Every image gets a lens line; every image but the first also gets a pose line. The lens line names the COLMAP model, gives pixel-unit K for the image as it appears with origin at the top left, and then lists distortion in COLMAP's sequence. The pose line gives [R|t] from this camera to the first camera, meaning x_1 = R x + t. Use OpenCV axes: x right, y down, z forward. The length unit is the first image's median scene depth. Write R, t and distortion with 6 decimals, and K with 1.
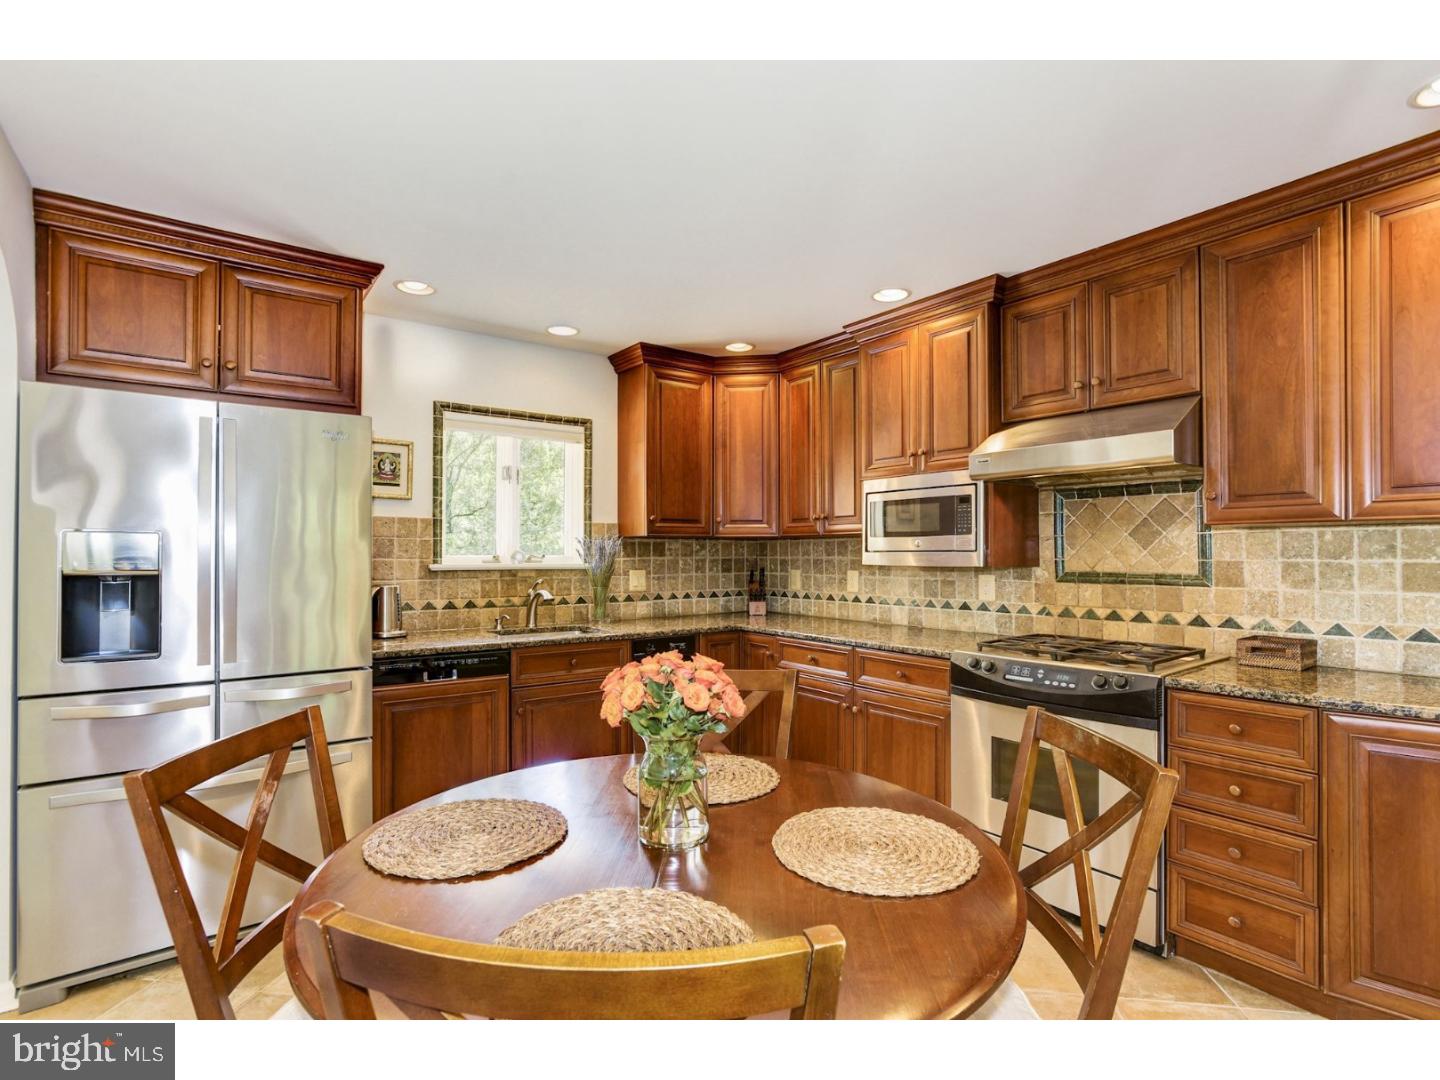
lens RADIAL K [[712.2, 0, 716.6], [0, 712.2, 539.4], [0, 0, 1]] dist [-0.029961, 0.001524]
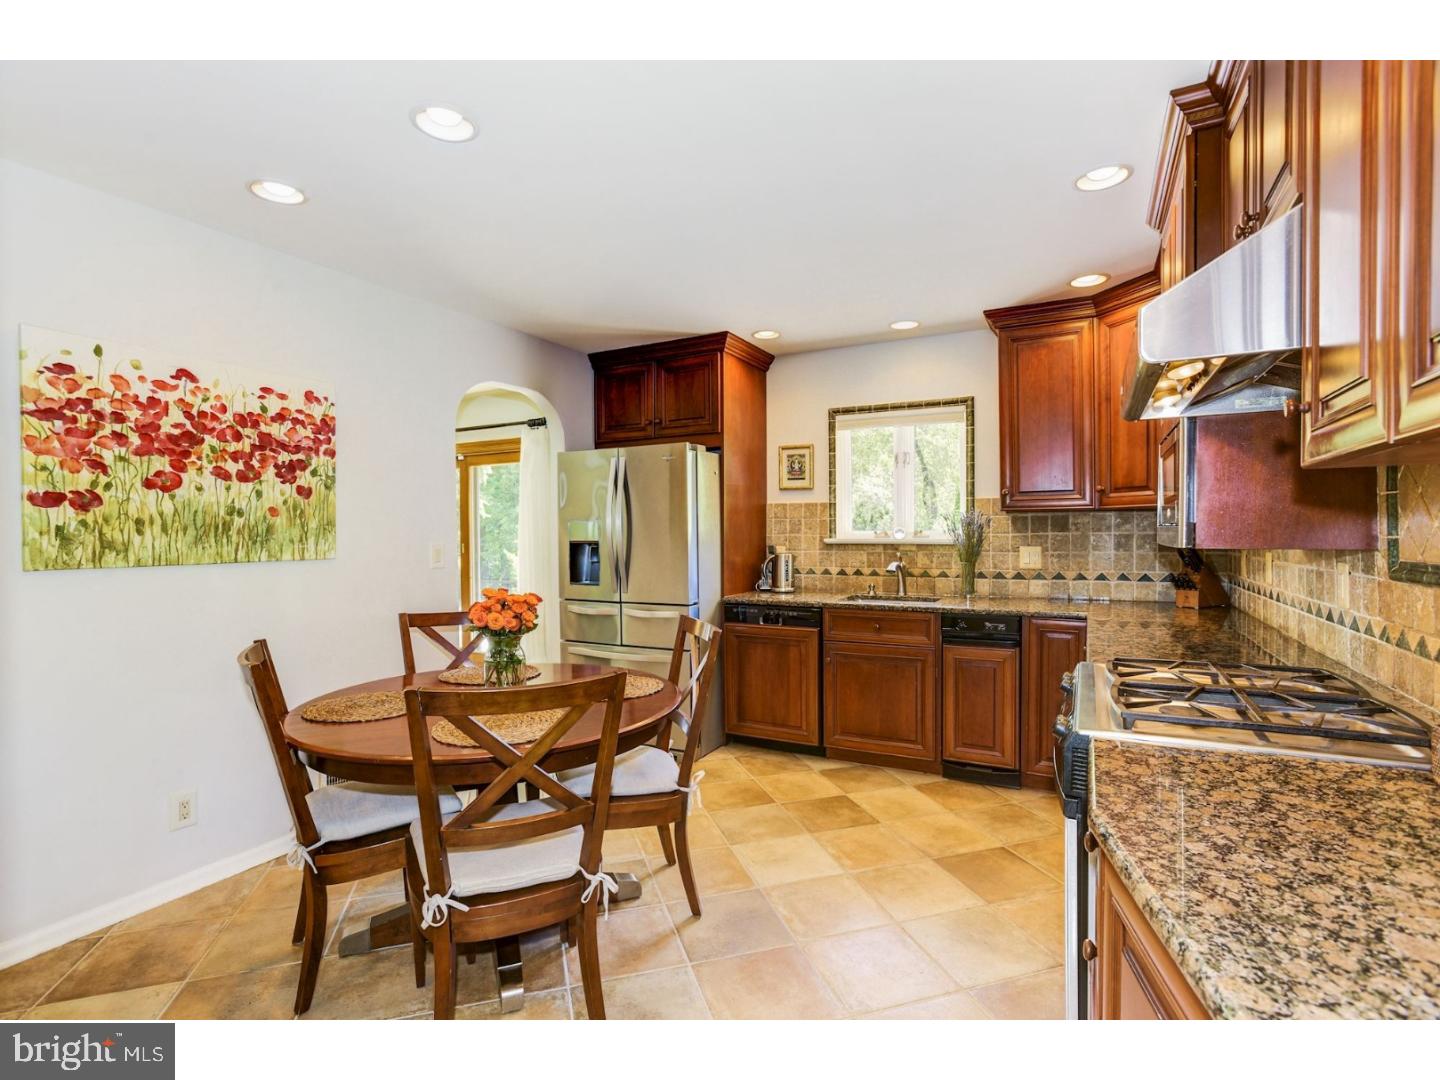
lens RADIAL K [[712.2, 0, 715.9], [0, 712.2, 533.4], [0, 0, 1]] dist [-0.029961, 0.001524]
pose [[0.437911, -0.000472, -0.899018, 0.650430], [0.025905, 0.999591, 0.012094, 0.004653], [0.898645, -0.028585, 0.437744, 0.261822]]
